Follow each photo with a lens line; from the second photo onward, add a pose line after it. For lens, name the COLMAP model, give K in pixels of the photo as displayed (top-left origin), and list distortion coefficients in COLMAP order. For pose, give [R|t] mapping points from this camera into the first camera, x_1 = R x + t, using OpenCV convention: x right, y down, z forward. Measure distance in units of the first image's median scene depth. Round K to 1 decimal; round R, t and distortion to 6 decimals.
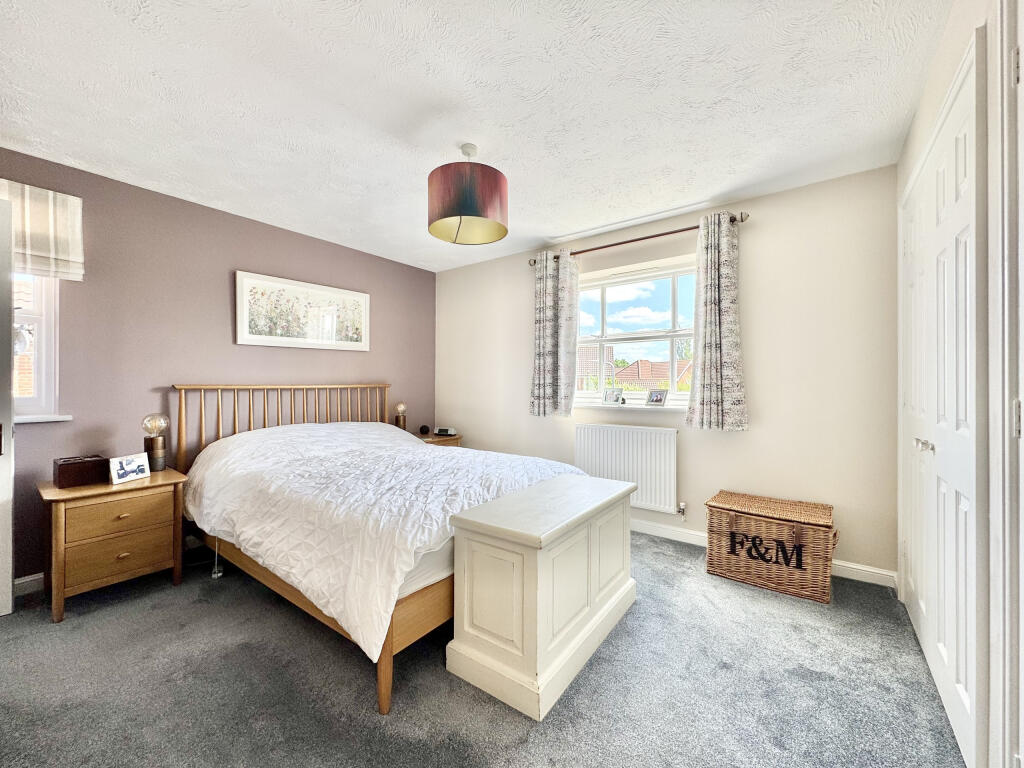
lens RADIAL K [[411.3, 0, 511.3], [0, 411.3, 383.3], [0, 0, 1]] dist [-0.001947, -0.000102]
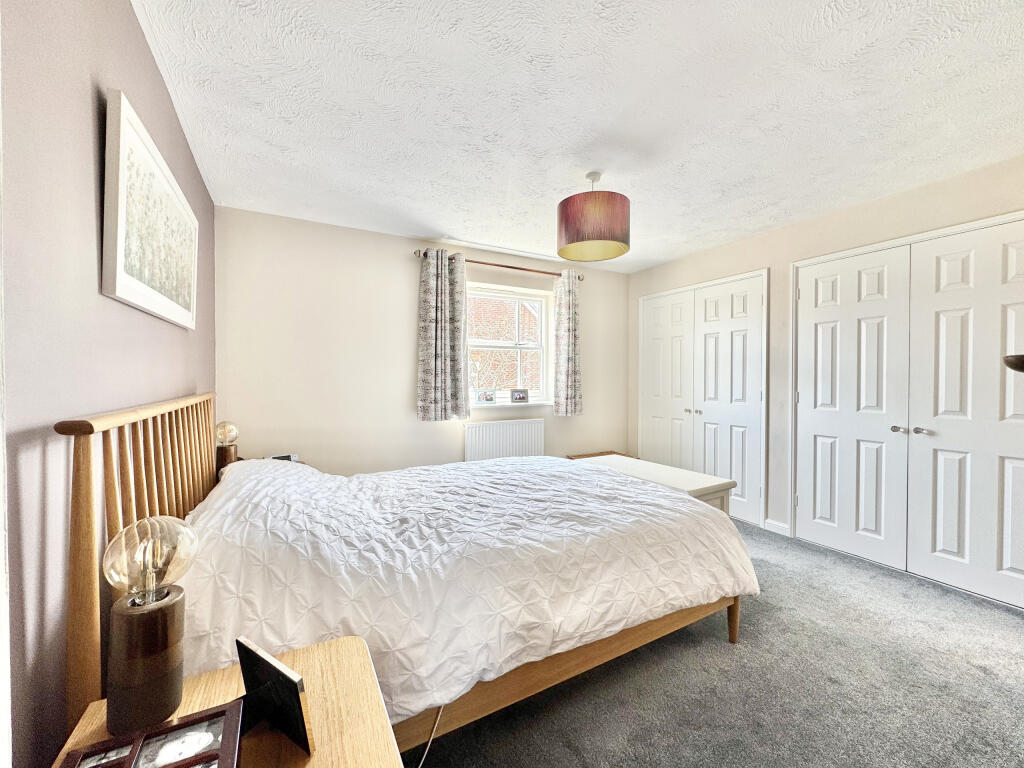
lens RADIAL K [[411.3, 0, 515.2], [0, 411.3, 382.1], [0, 0, 1]] dist [-0.001947, -0.000102]
pose [[0.397199, -0.011789, 0.917657, -0.810115], [-0.001106, 0.999911, 0.013324, -0.024723], [-0.917732, -0.006307, 0.397151, 0.506487]]
